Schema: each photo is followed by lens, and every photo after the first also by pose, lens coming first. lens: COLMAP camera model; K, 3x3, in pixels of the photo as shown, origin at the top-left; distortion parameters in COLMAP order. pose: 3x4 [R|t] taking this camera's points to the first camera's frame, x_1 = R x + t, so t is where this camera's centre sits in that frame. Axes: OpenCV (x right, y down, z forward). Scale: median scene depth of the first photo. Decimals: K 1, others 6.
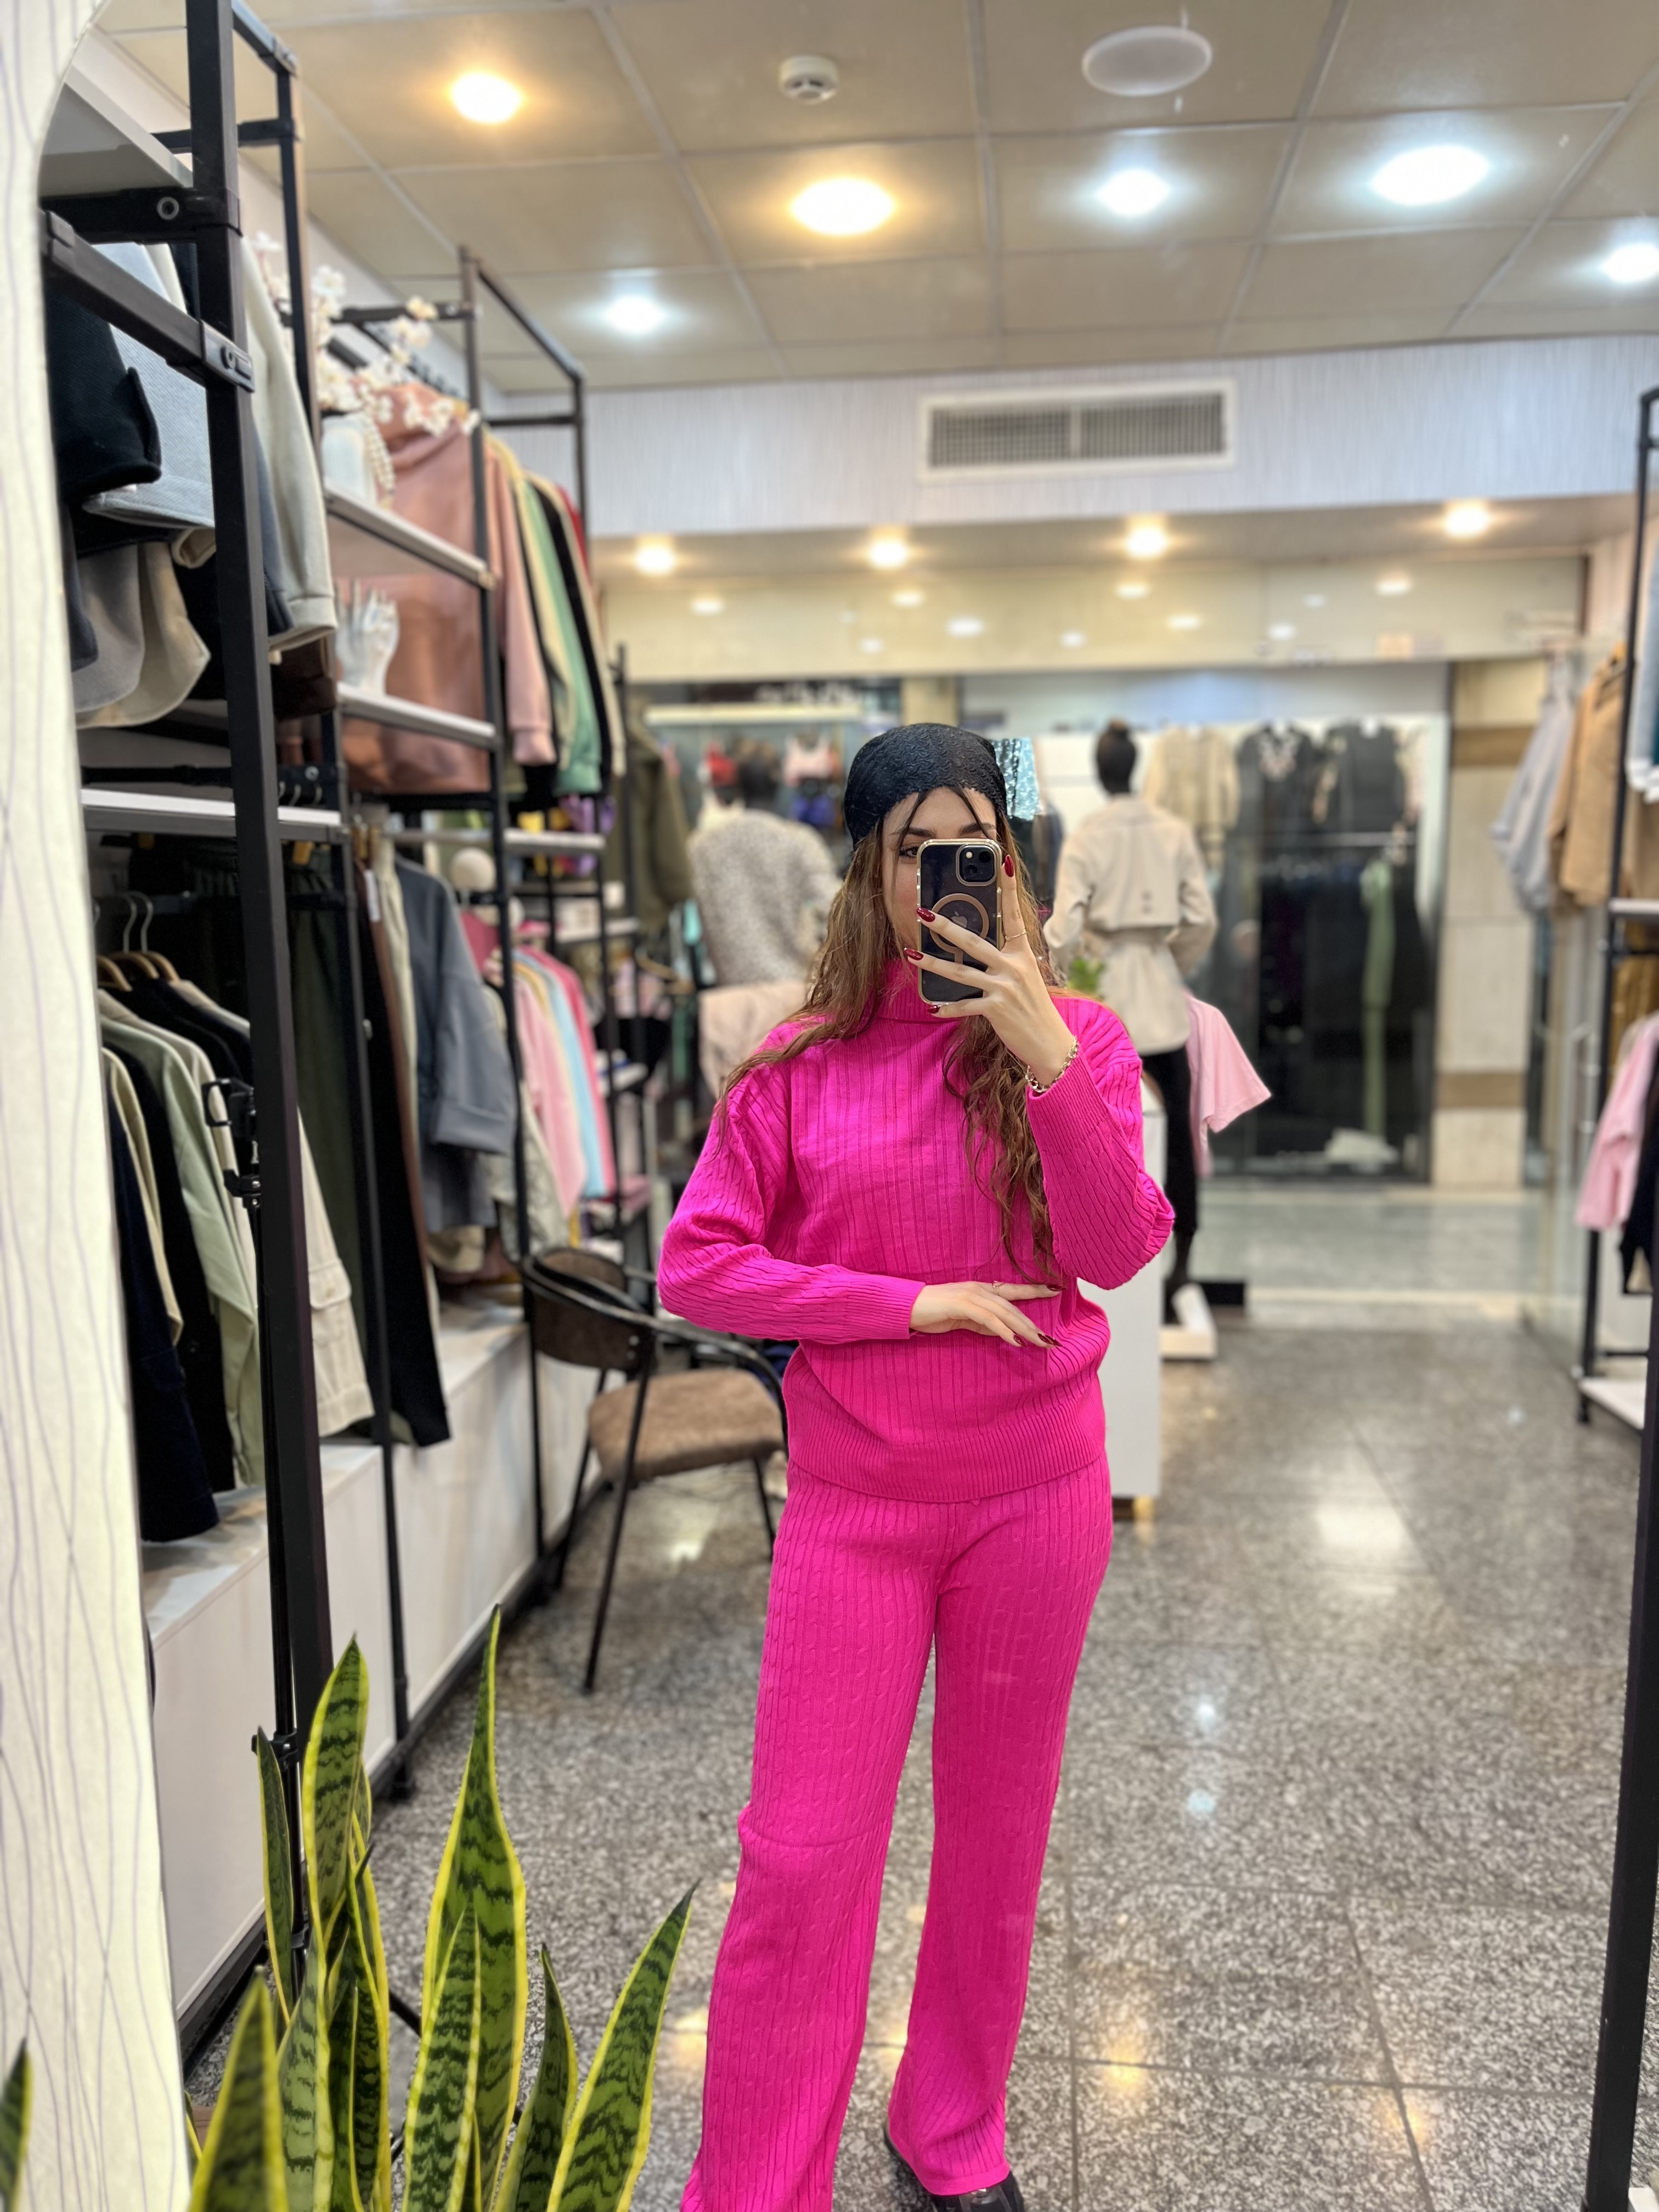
lens RADIAL K [[1677.7, 0, 828.8], [0, 1677.7, 1106.8], [0, 0, 1]] dist [0.111881, -0.162175]
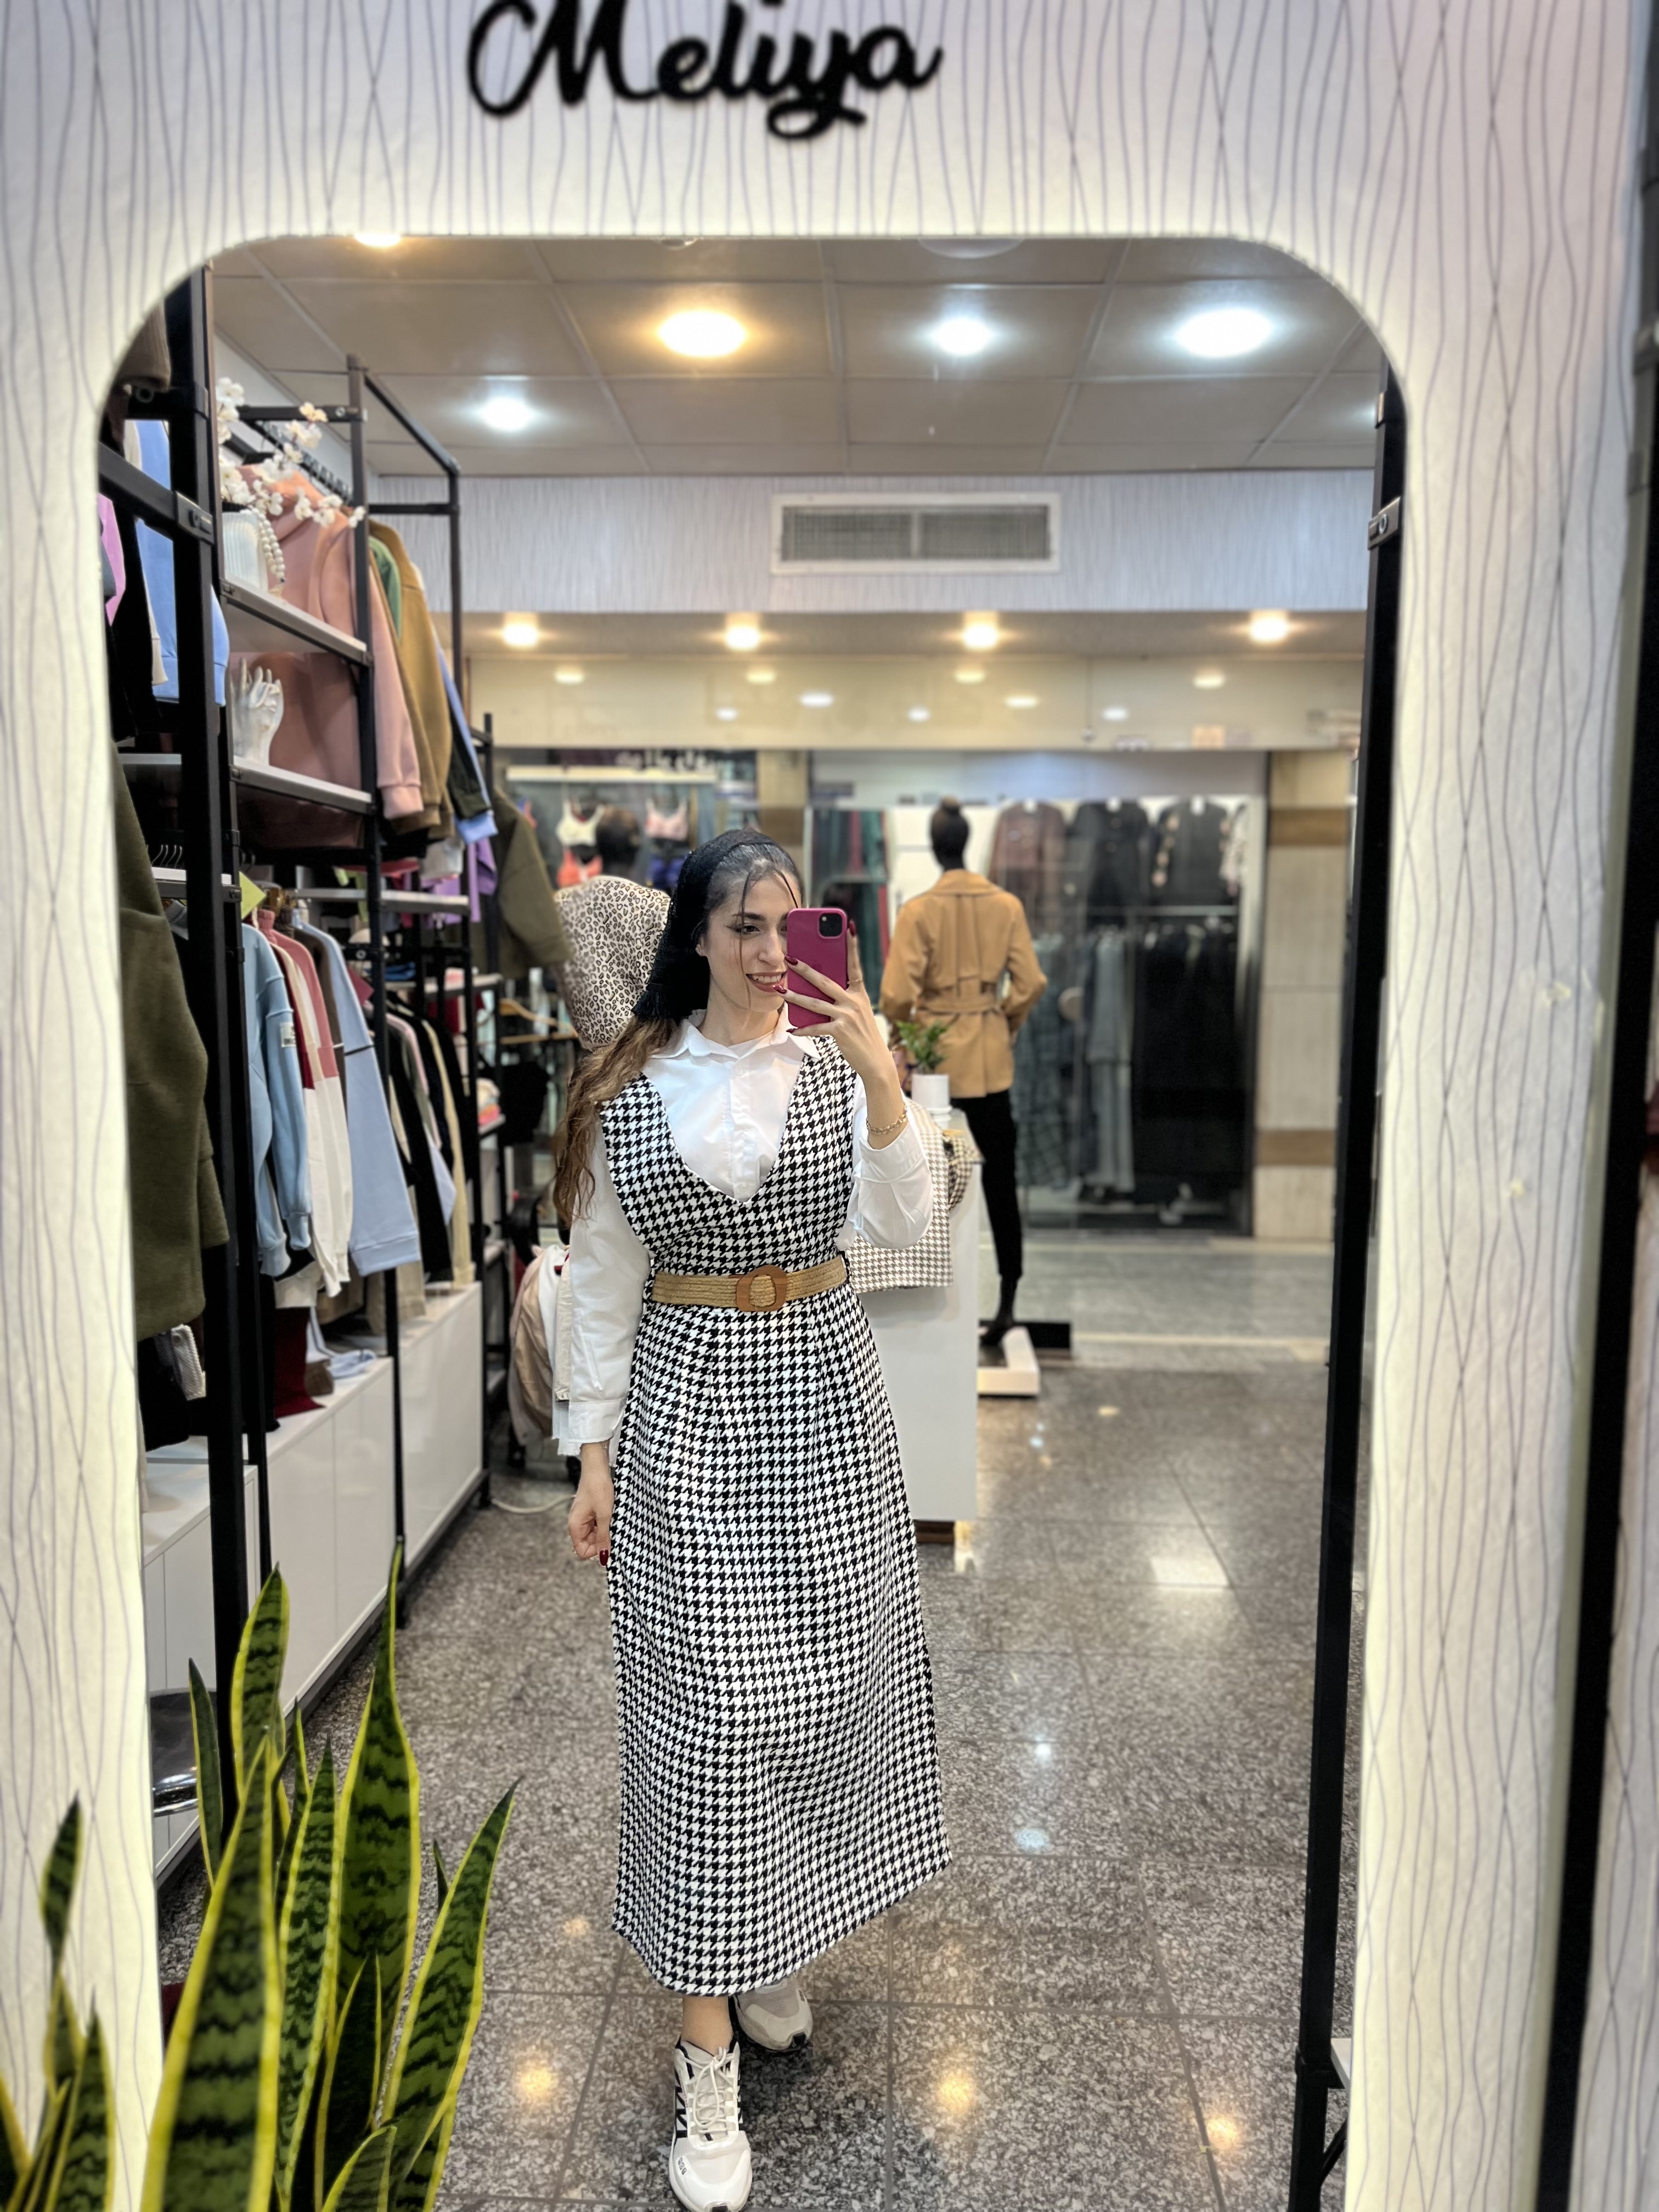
lens RADIAL K [[1697.7, 0, 827.2], [0, 1697.7, 1101.5], [0, 0, 1]] dist [0.086812, -0.128018]
pose [[0.996312, 0.011176, 0.085068, -0.000404], [-0.007987, 0.999256, -0.037734, 0.009565], [-0.085427, 0.036915, 0.995660, -0.113215]]
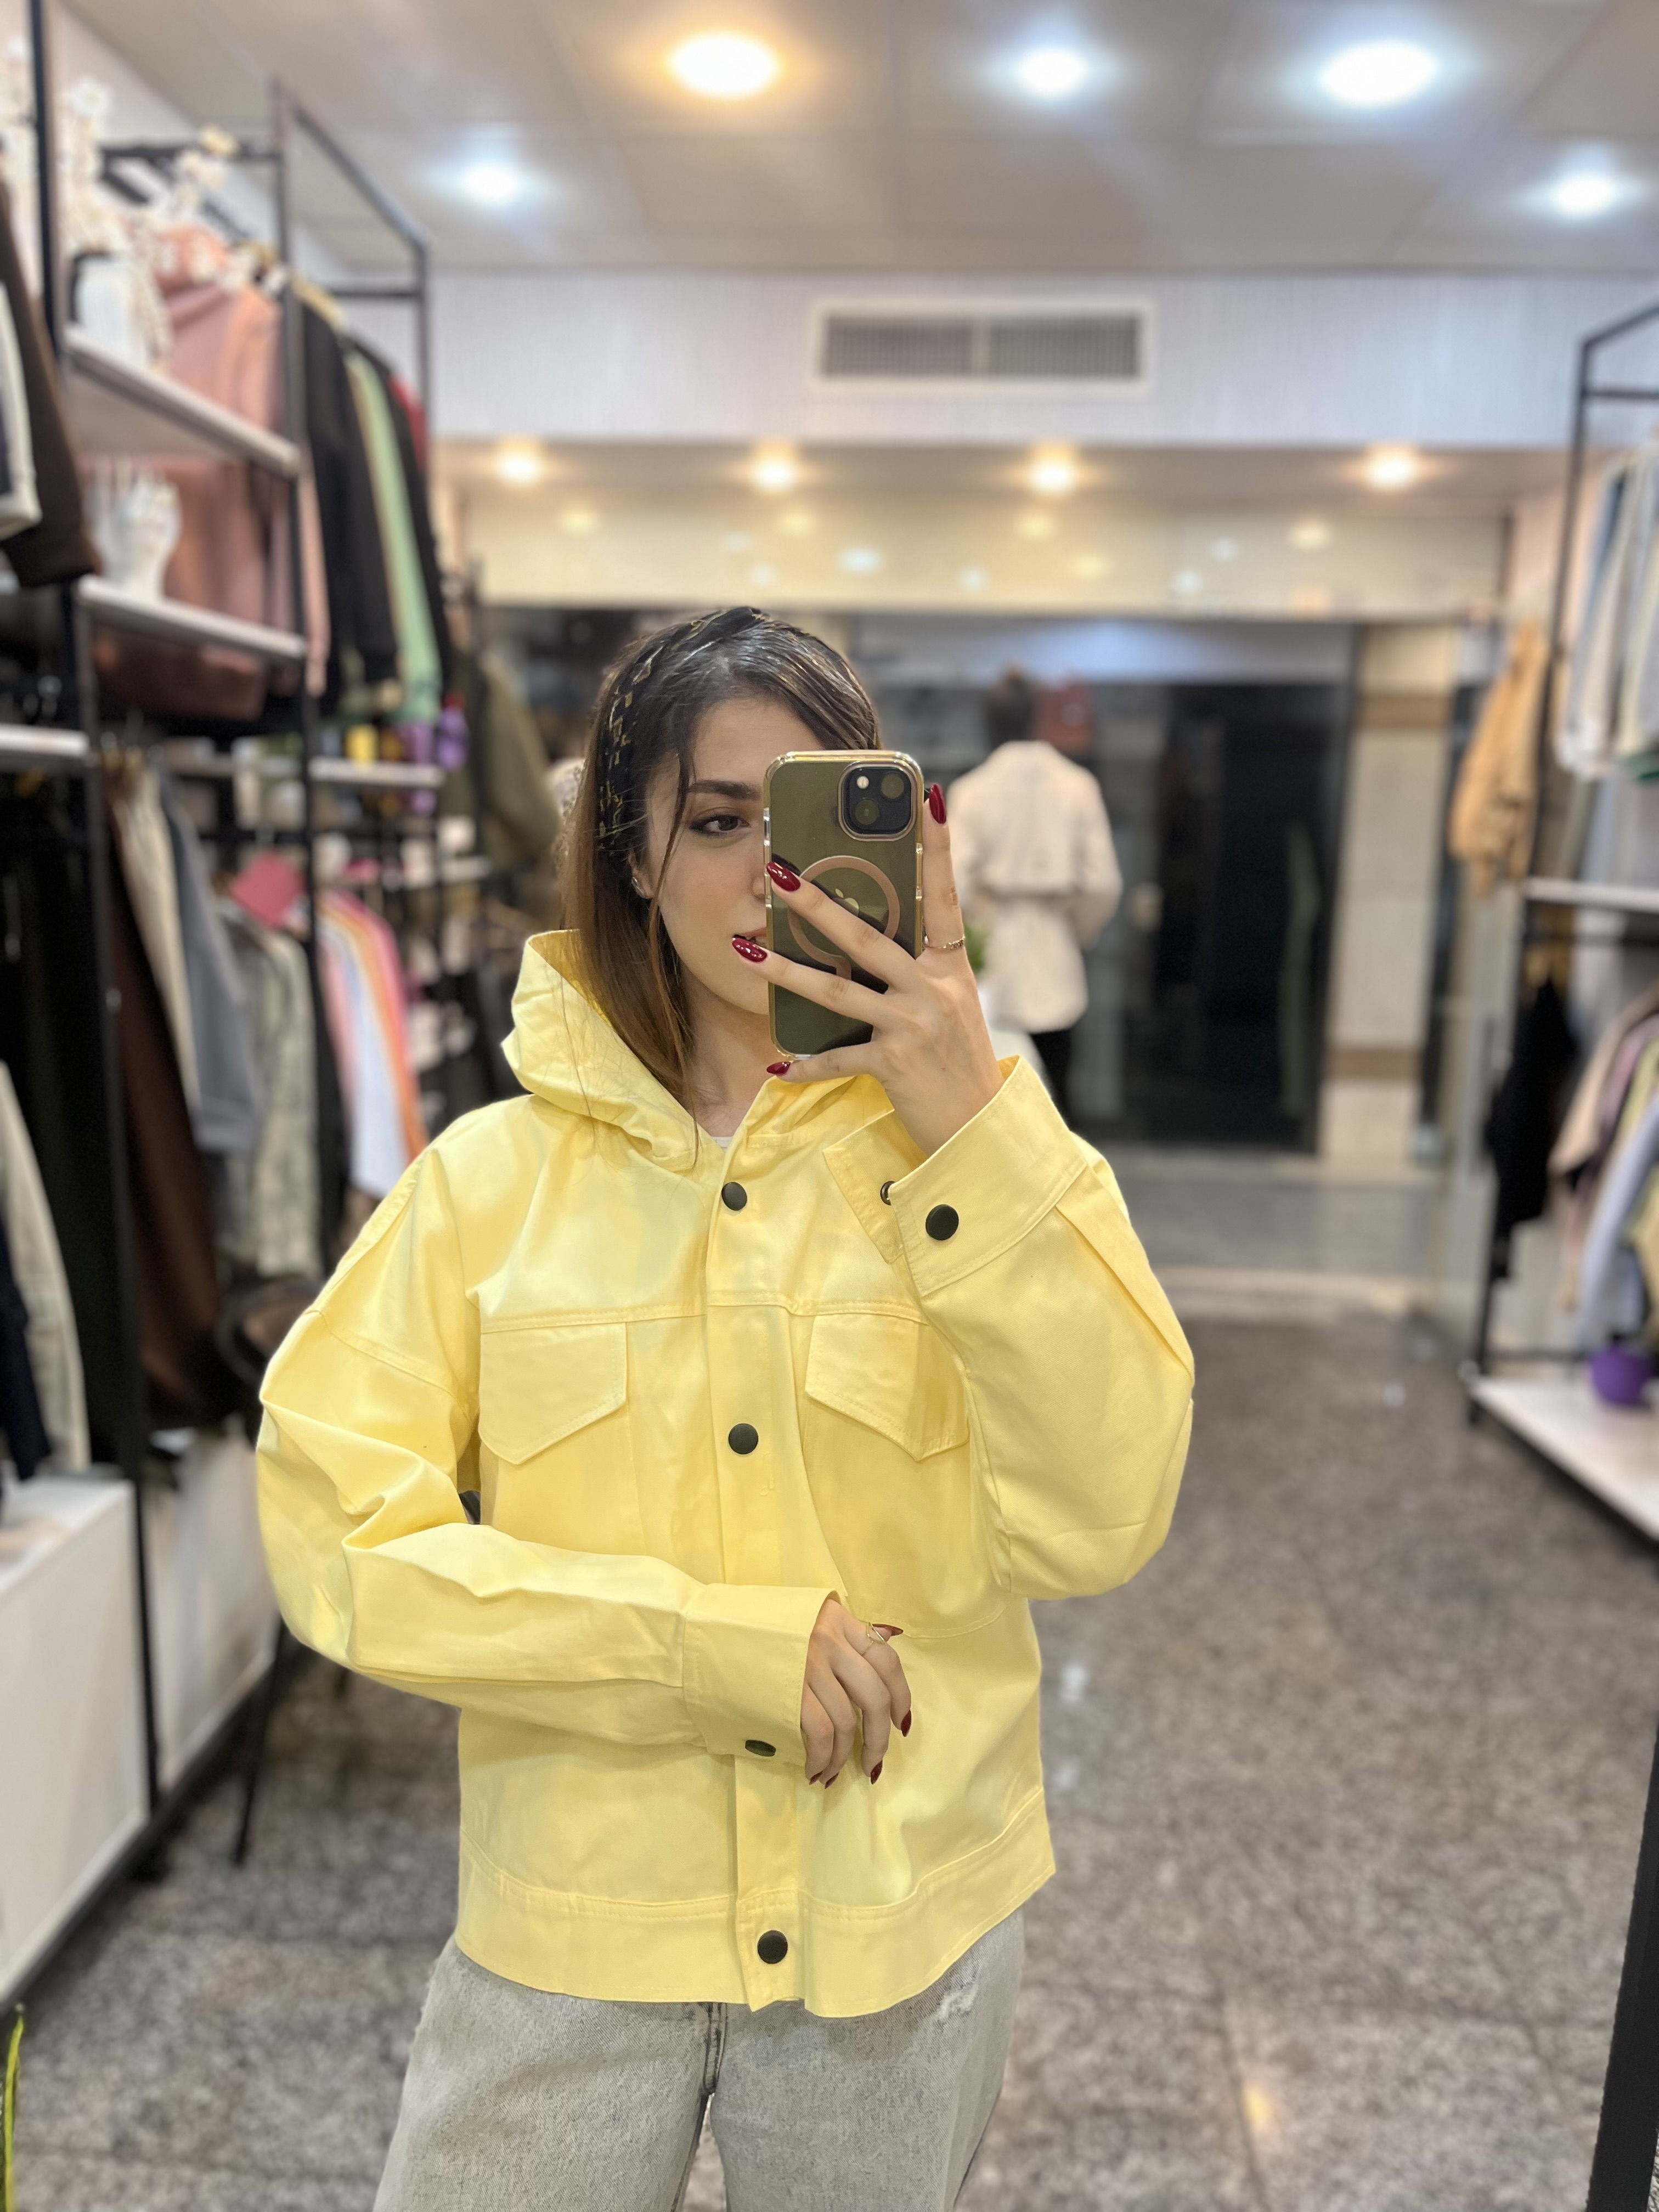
lens RADIAL K [[1672.0, 0, 826.1], [0, 1672.0, 1102.5], [0, 0, 1]] dist [0.071660, -0.107060]
pose [[0.997639, 0.026880, 0.063191, 0.026082], [-0.029065, 0.999002, 0.033914, -0.030764], [-0.062216, -0.035671, 0.997425, 0.139481]]
